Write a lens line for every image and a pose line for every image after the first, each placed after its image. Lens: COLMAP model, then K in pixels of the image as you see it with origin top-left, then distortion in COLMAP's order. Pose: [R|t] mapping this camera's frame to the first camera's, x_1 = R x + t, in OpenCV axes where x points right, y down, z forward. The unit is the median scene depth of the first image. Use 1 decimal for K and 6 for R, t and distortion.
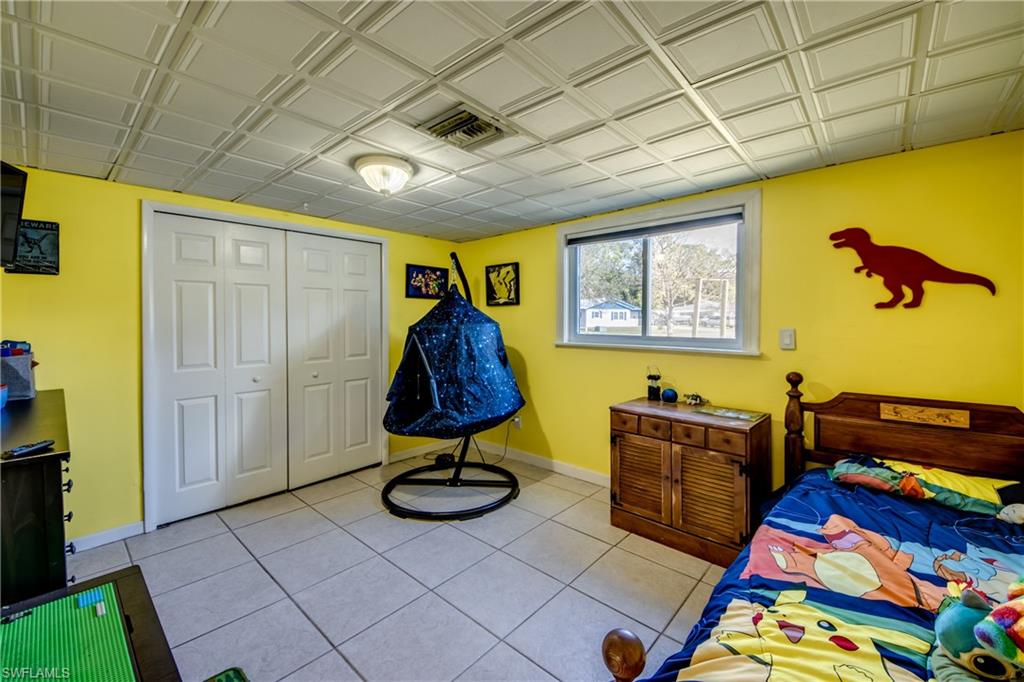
lens RADIAL K [[392.9, 0, 543.7], [0, 392.9, 325.1], [0, 0, 1]] dist [0.004033, -0.008645]
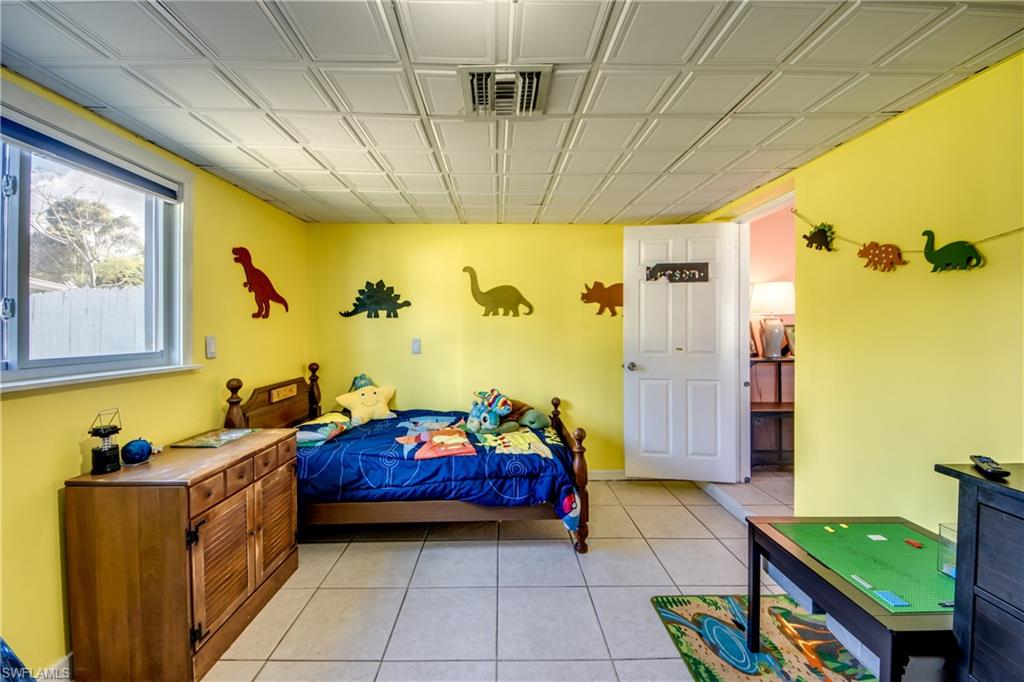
lens RADIAL K [[392.9, 0, 510.5], [0, 392.9, 333.7], [0, 0, 1]] dist [0.004033, -0.008645]
pose [[-0.630993, -0.009131, 0.775735, -0.631483], [0.010691, 0.999733, 0.020464, -0.008647], [-0.775715, 0.021206, -0.630727, 1.148346]]
